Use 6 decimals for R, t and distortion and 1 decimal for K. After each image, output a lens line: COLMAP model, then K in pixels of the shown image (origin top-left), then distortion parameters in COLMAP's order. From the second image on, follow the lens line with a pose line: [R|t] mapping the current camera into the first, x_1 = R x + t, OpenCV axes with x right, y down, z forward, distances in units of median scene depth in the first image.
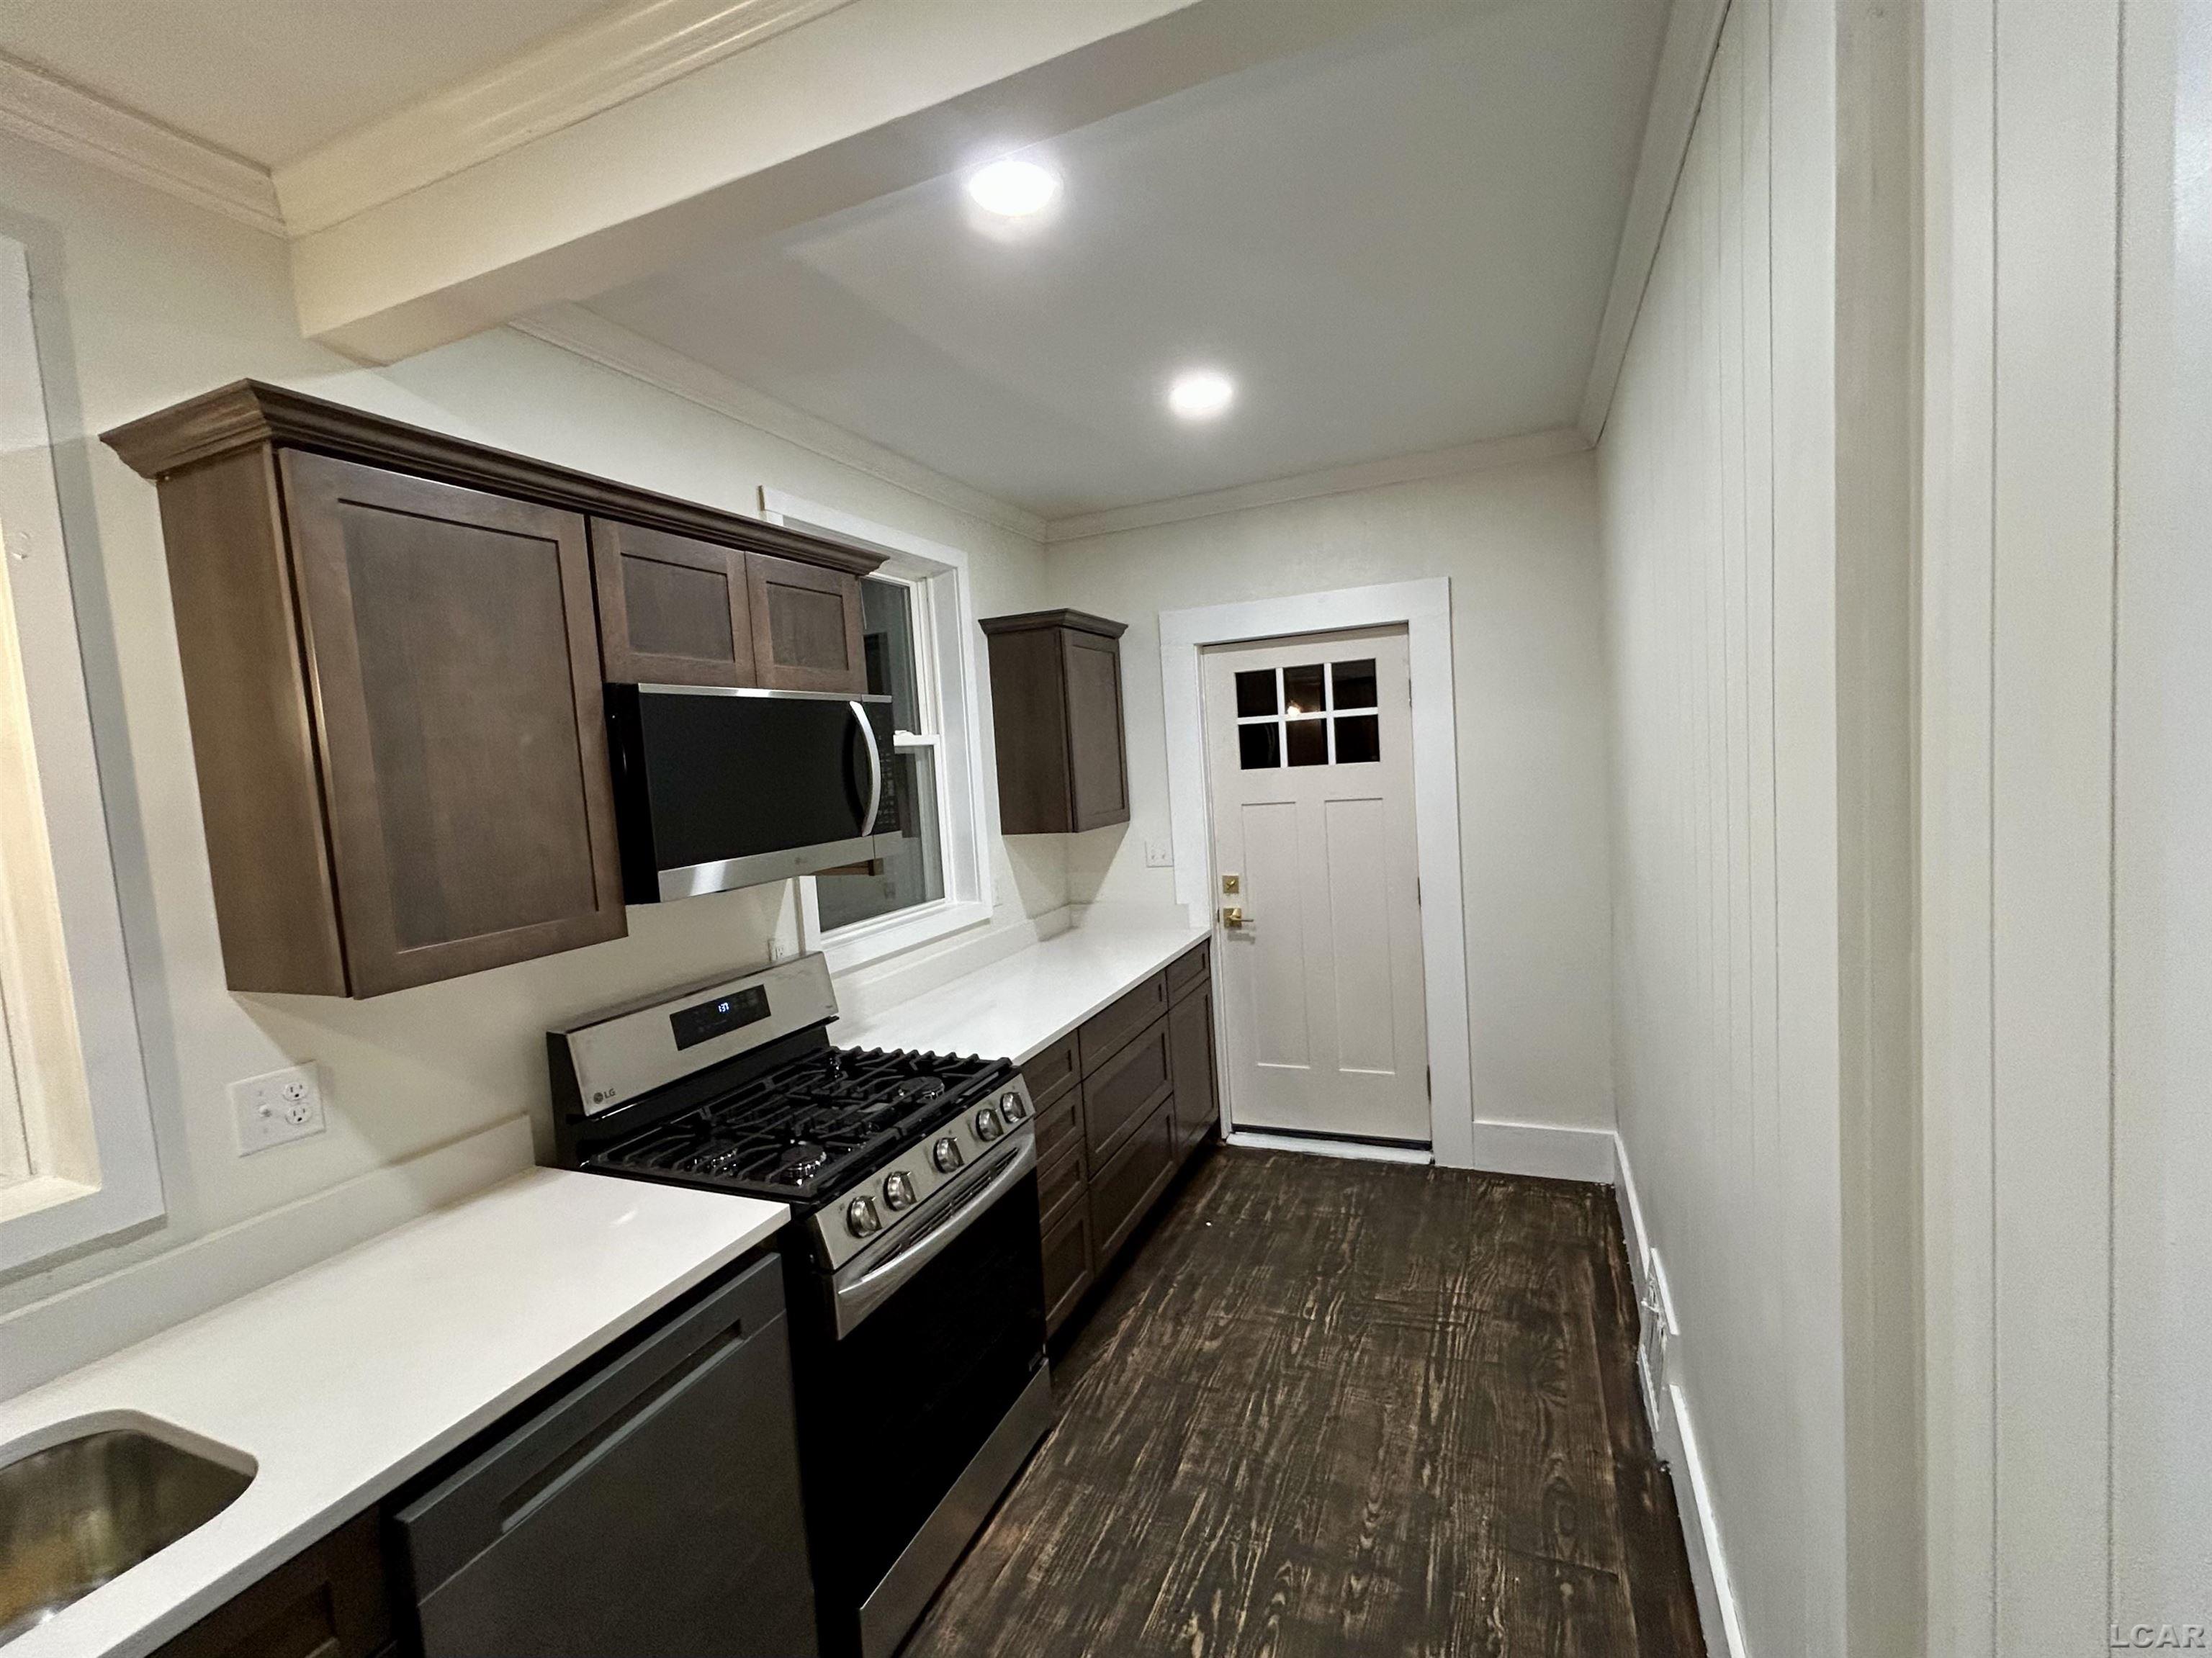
lens RADIAL K [[964.2, 0, 1109.4], [0, 964.2, 834.2], [0, 0, 1]] dist [0.001903, 0.000705]
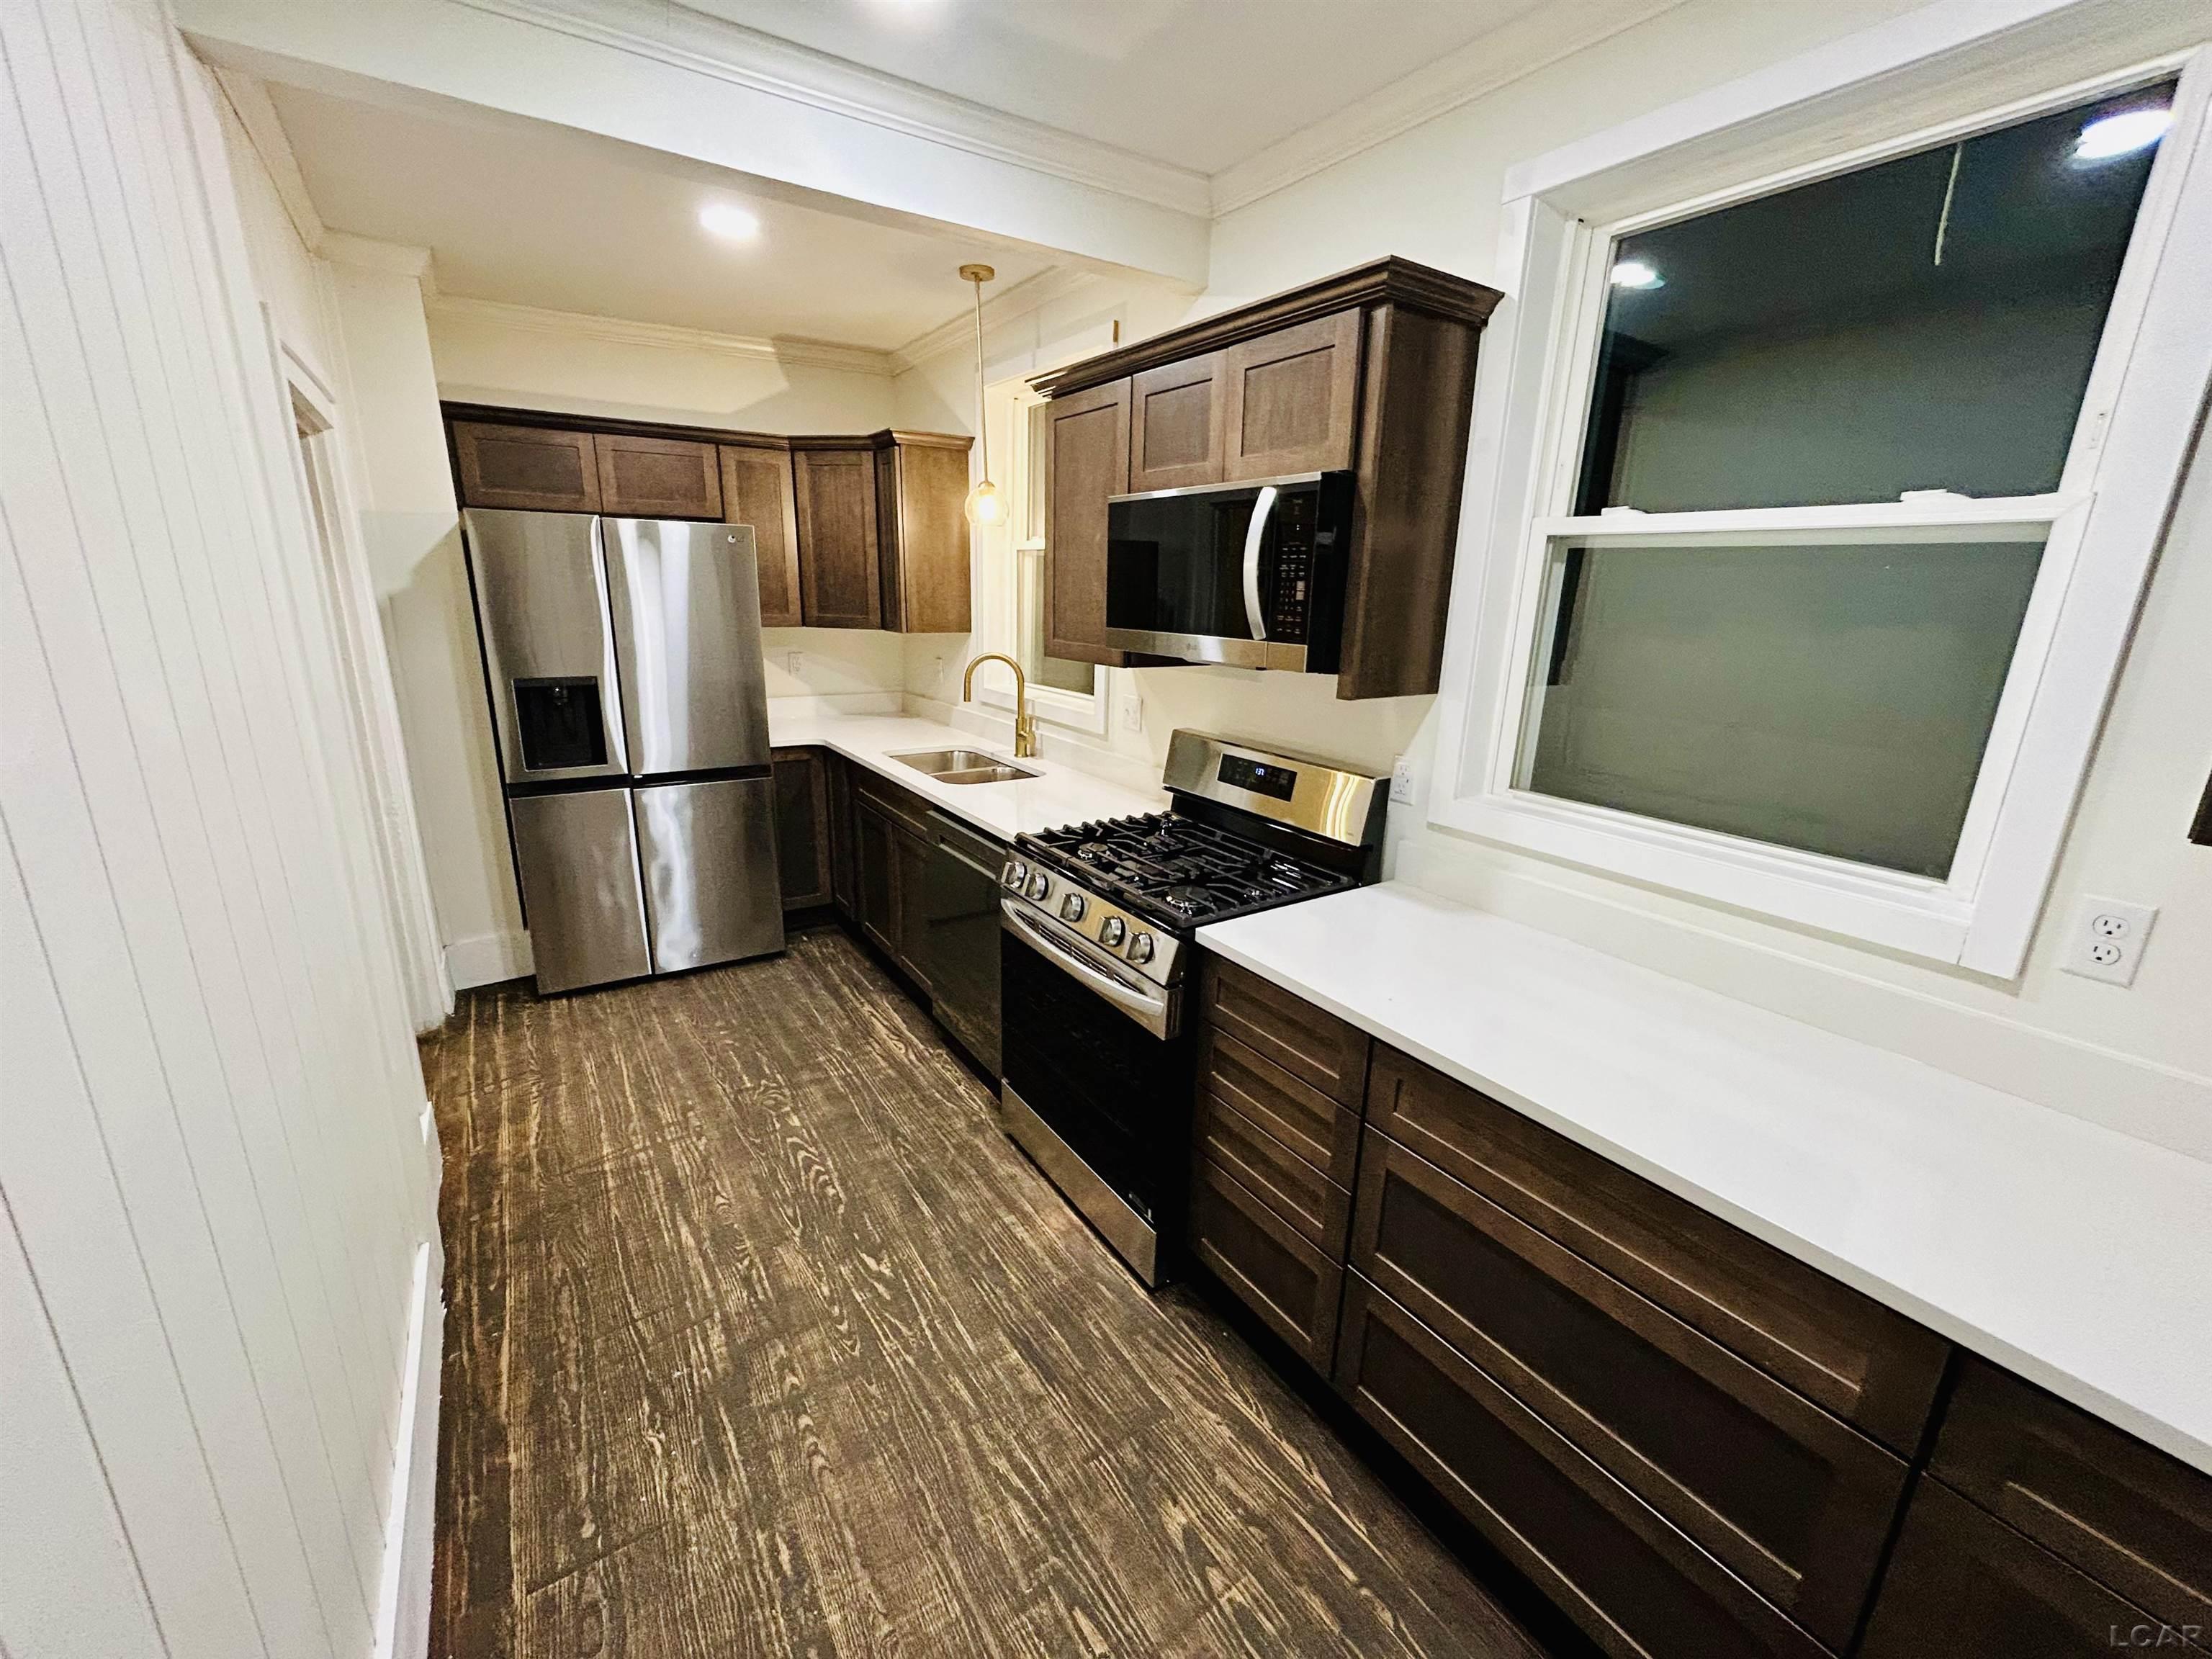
lens RADIAL K [[892.5, 0, 1101.5], [0, 892.5, 826.0], [0, 0, 1]] dist [-0.001042, 0.000666]
pose [[-0.554389, 0.266691, -0.788371, 0.611654], [-0.053157, 0.933987, 0.353331, -0.138520], [0.830558, 0.237790, -0.503616, 1.475318]]
